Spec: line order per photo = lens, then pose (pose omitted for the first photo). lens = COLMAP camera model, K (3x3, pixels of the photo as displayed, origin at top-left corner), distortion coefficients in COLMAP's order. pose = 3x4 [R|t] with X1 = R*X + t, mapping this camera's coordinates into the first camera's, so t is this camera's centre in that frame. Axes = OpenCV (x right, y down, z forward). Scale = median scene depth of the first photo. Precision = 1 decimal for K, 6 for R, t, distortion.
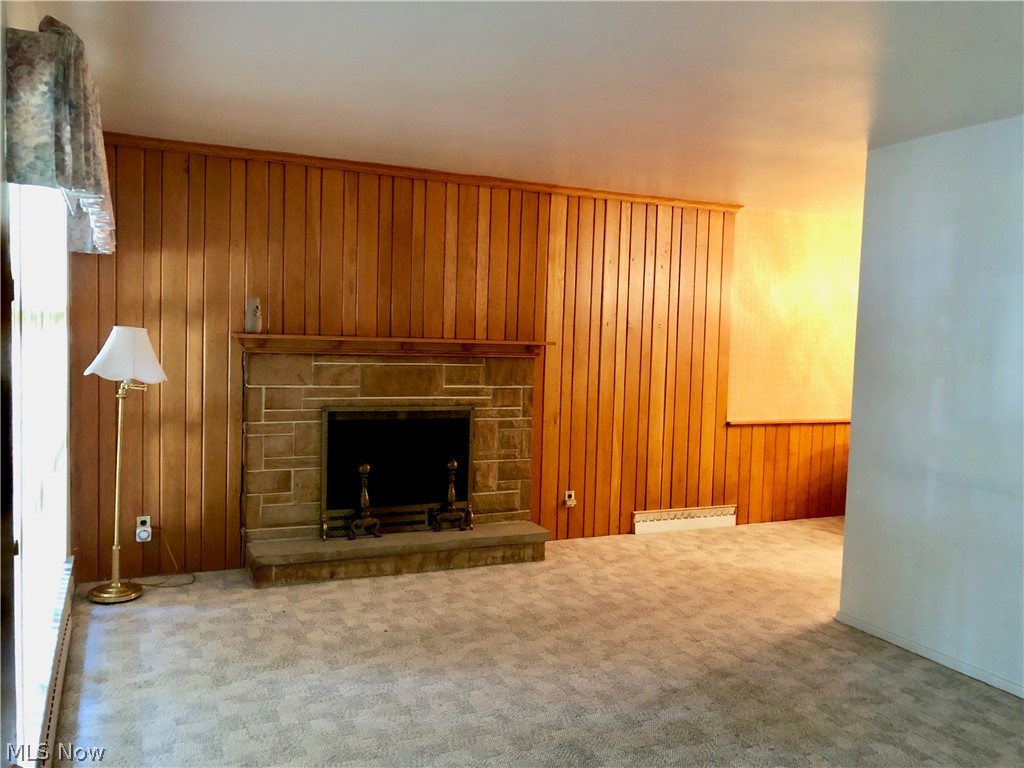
lens RADIAL K [[844.6, 0, 514.8], [0, 844.6, 385.8], [0, 0, 1]] dist [0.019389, -0.002686]
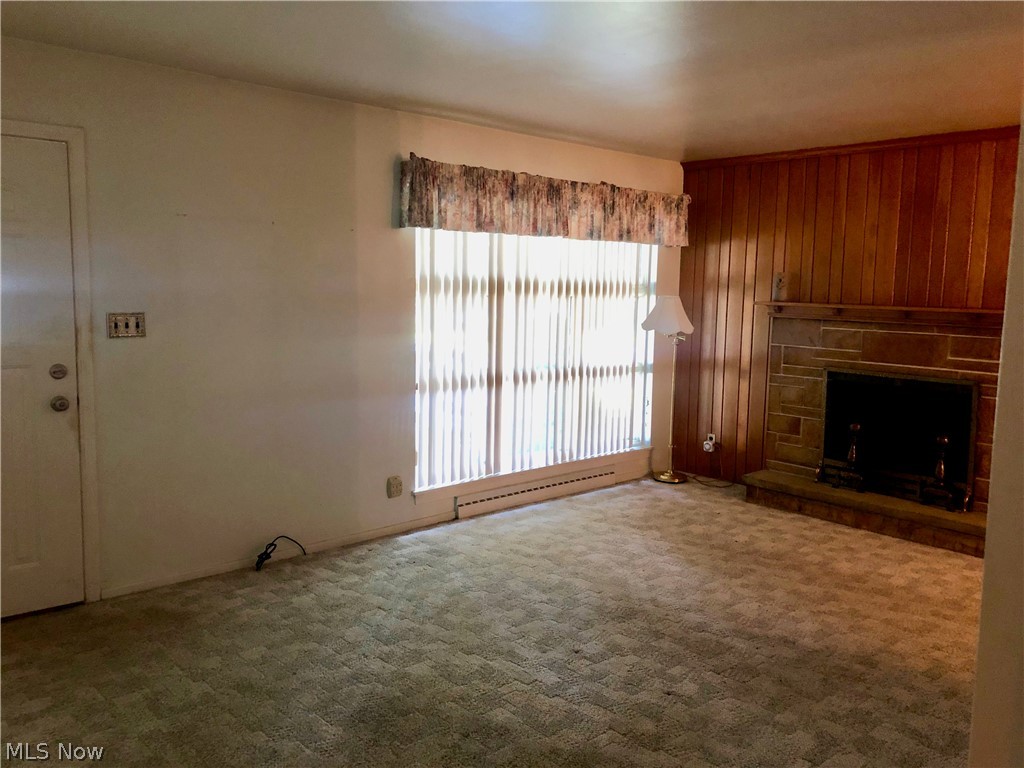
lens RADIAL K [[844.6, 0, 513.6], [0, 844.6, 379.7], [0, 0, 1]] dist [0.019389, -0.002686]
pose [[0.303485, 0.084829, -0.949053, 0.796586], [-0.082601, 0.994622, 0.062488, 0.006548], [0.949249, 0.059429, 0.308860, 0.269622]]
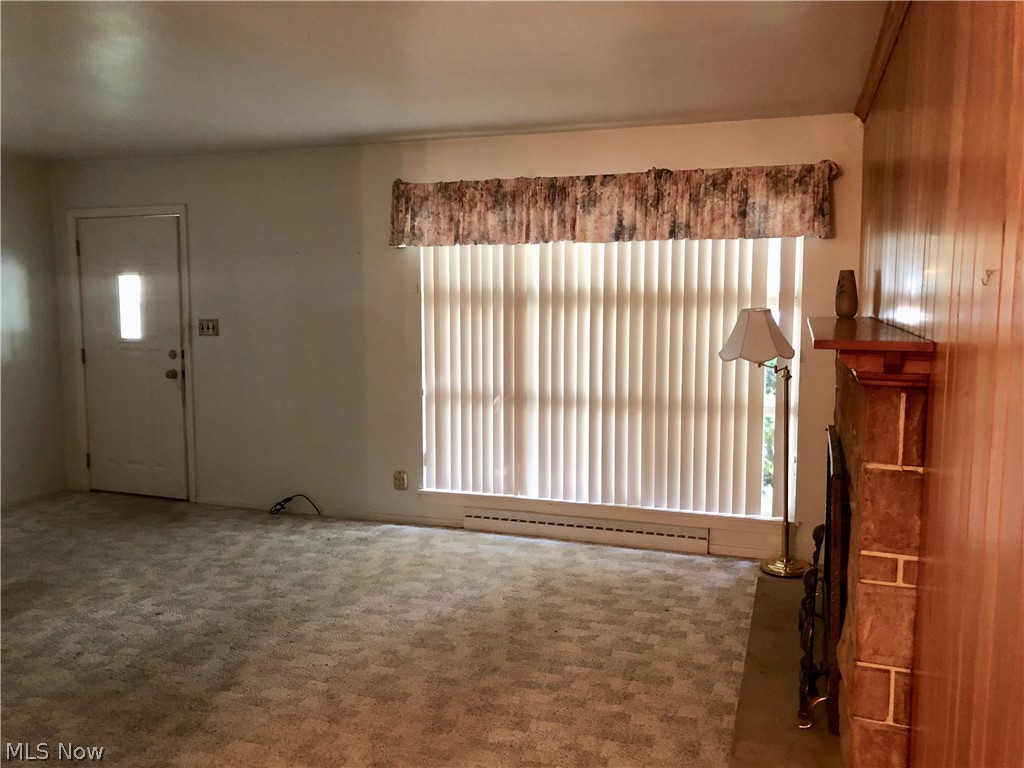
lens RADIAL K [[844.6, 0, 505.0], [0, 844.6, 385.4], [0, 0, 1]] dist [0.019389, -0.002686]
pose [[-0.702866, 0.046019, -0.709832, 0.473882], [-0.075434, 0.987456, 0.138710, -0.089089], [0.707311, 0.151040, -0.690578, 1.391183]]
